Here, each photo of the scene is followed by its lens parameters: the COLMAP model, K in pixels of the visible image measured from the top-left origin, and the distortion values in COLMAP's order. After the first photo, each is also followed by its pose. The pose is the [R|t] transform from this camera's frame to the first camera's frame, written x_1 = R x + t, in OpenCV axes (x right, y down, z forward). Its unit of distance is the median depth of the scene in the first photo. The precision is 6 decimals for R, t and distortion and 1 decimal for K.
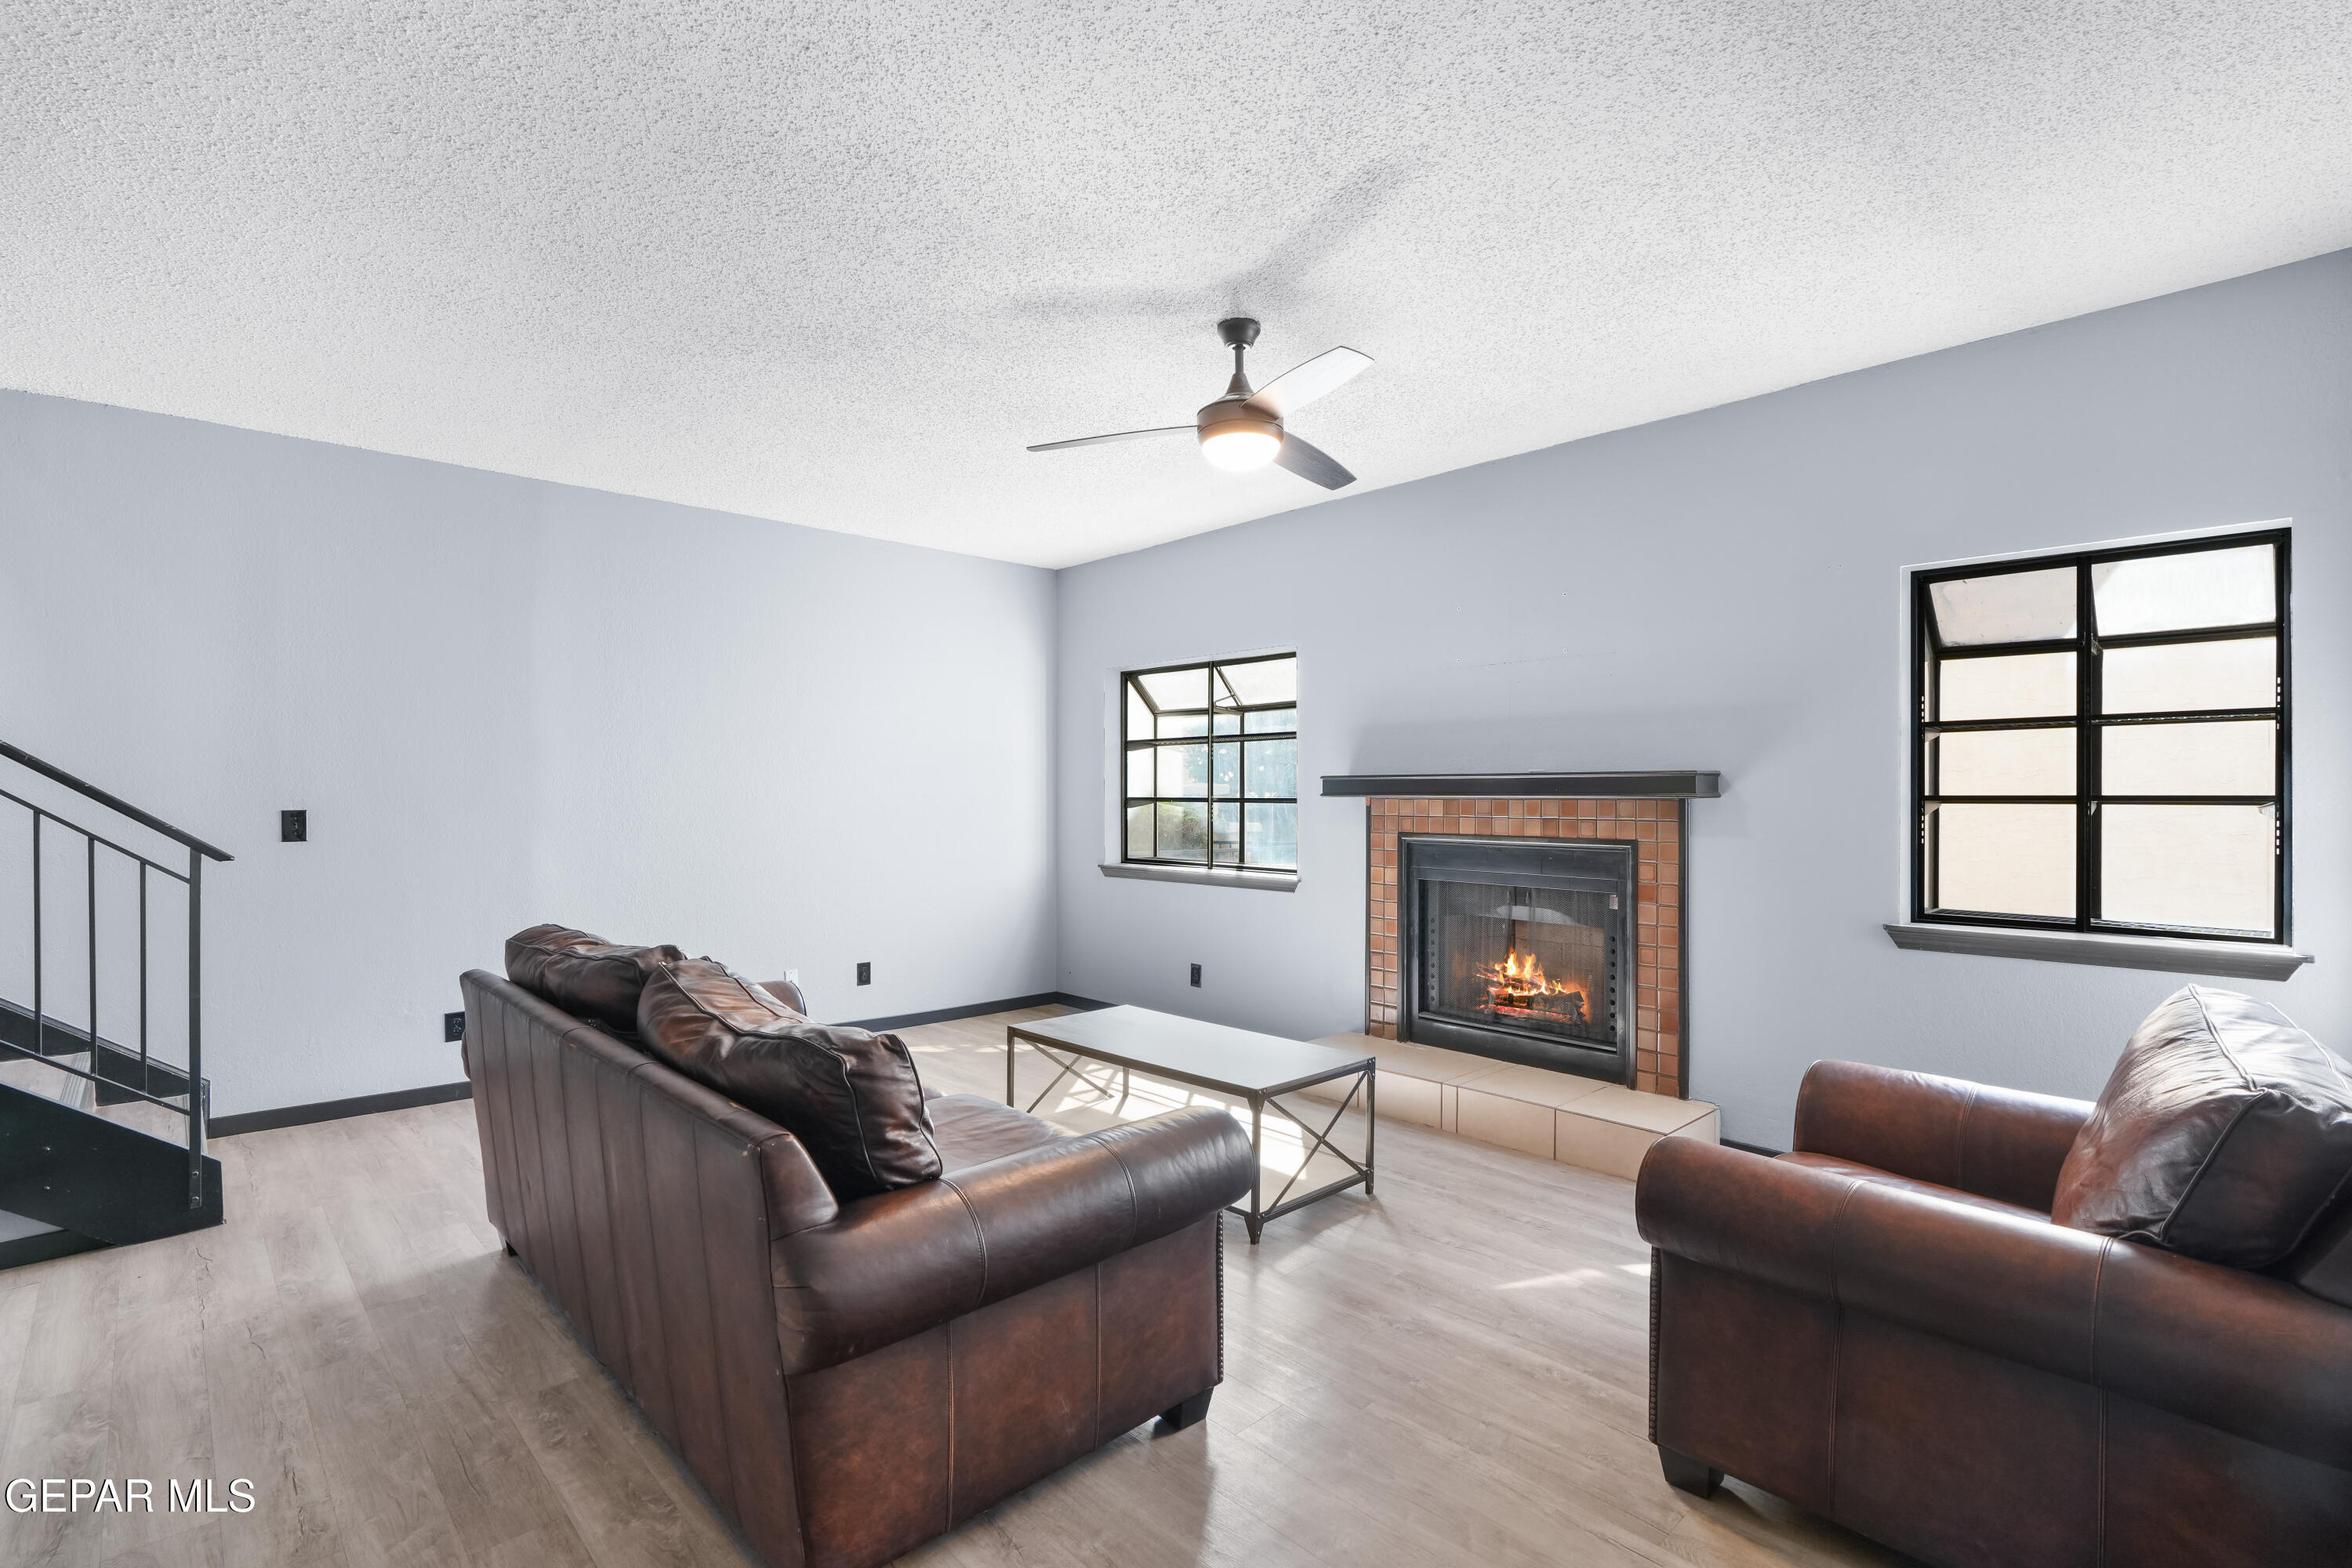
lens RADIAL K [[1106.9, 0, 1176.0], [0, 1106.9, 784.0], [0, 0, 1]] dist [-0.001169, 0.000412]
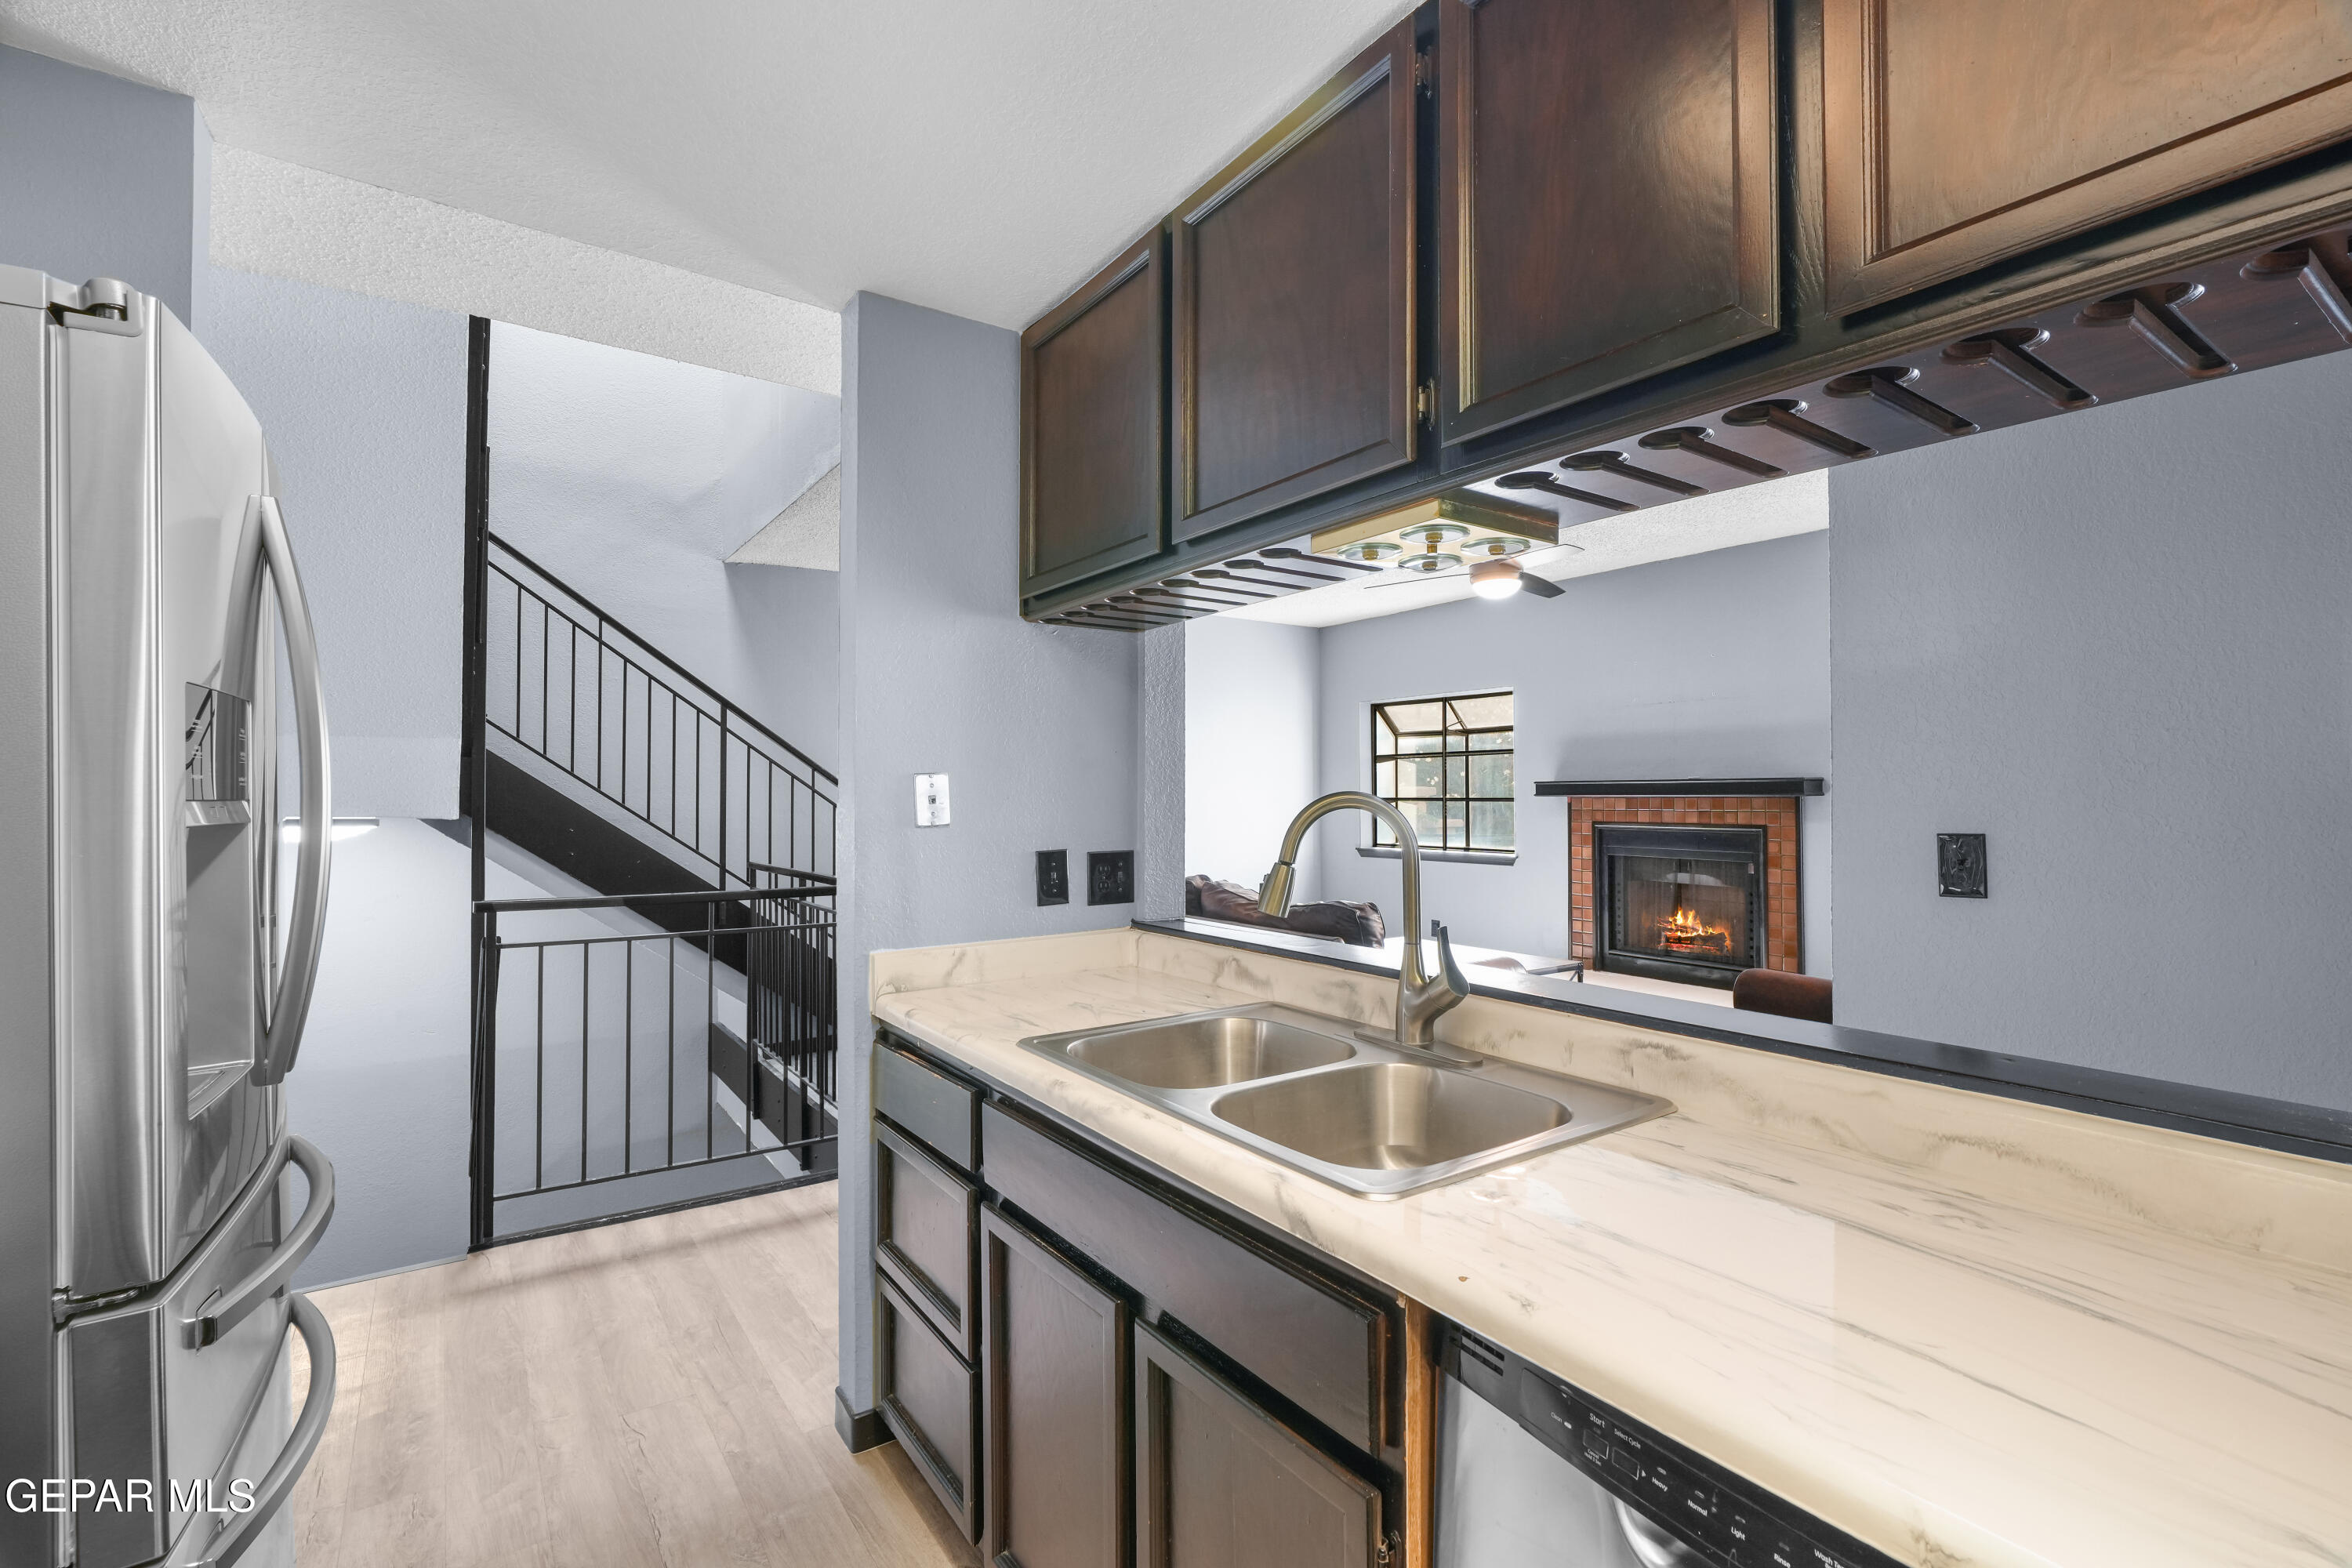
lens RADIAL K [[1070.9, 0, 1185.1], [0, 1070.9, 769.9], [0, 0, 1]] dist [-0.001890, 0.000057]
pose [[0.988848, -0.006368, -0.148794, -0.106672], [0.003938, 0.999854, -0.016621, -0.001222], [0.148878, 0.015850, 0.988728, -0.417920]]
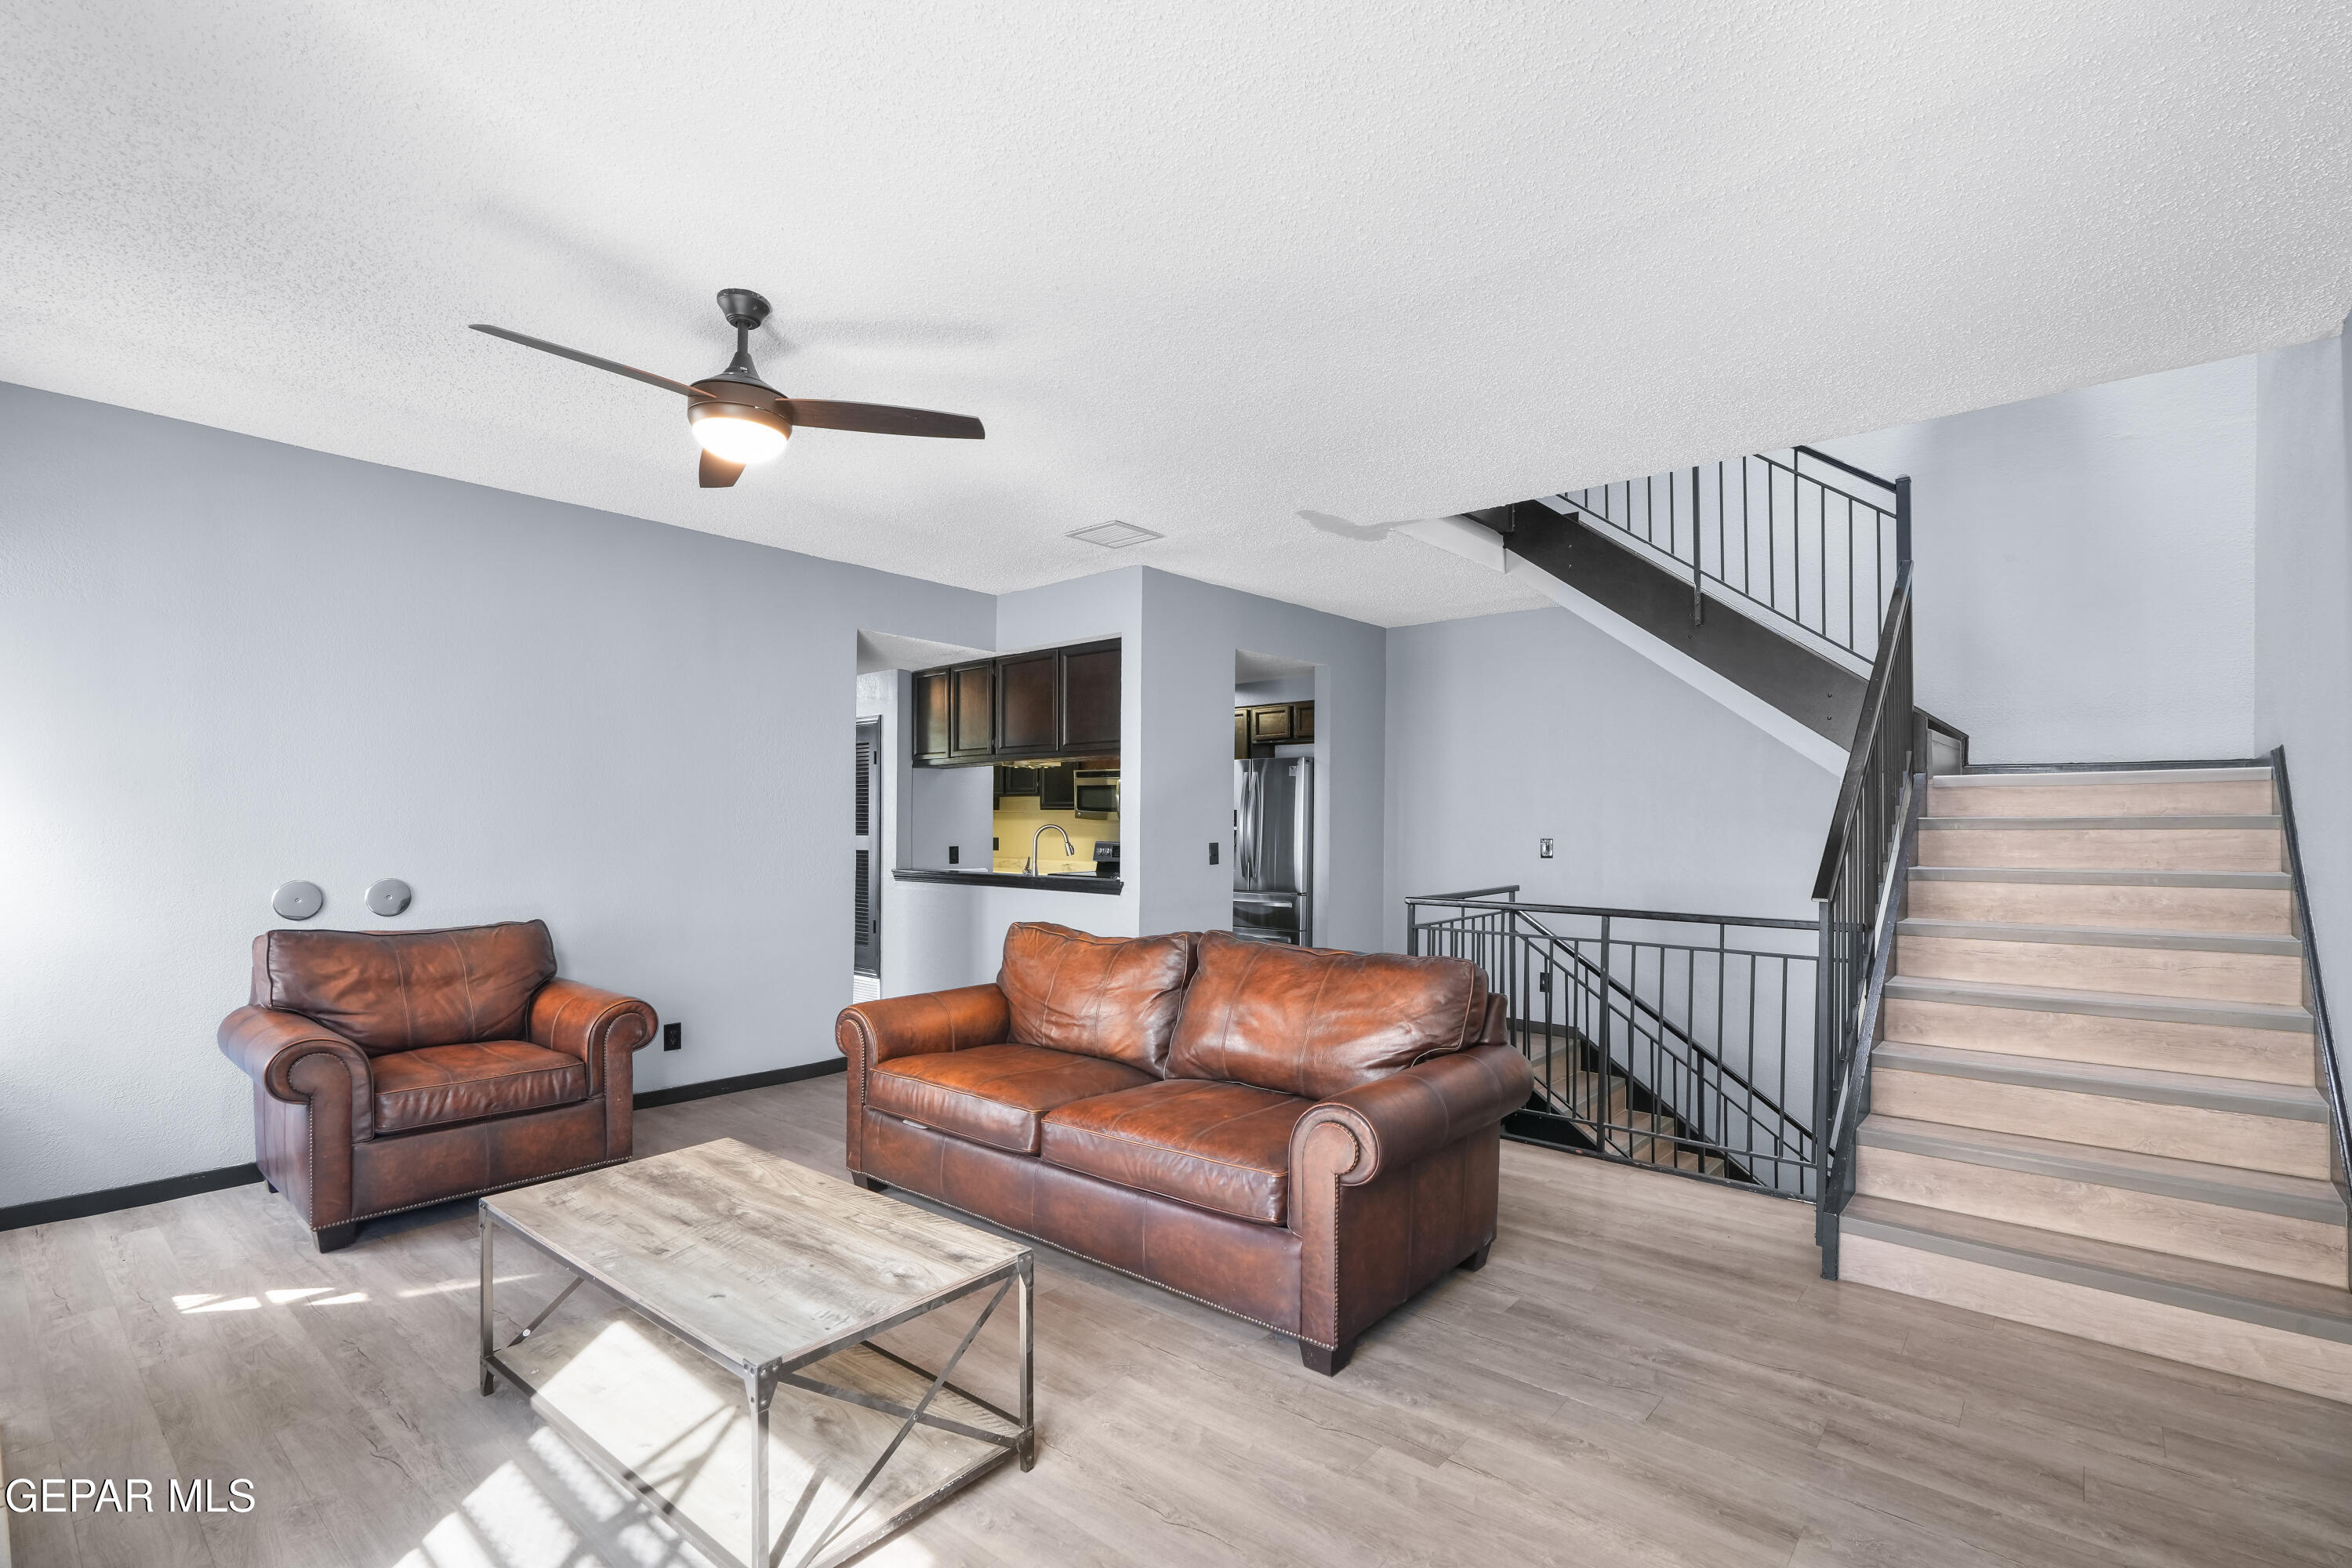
lens RADIAL K [[1043.2, 0, 1171.0], [0, 1043.2, 819.9], [0, 0, 1]] dist [-0.001924, 0.000047]
pose [[-0.994834, -0.010773, -0.100940, -0.132751], [-0.009828, 0.999903, -0.009857, 0.007631], [0.101036, -0.008814, -0.994844, 1.240430]]
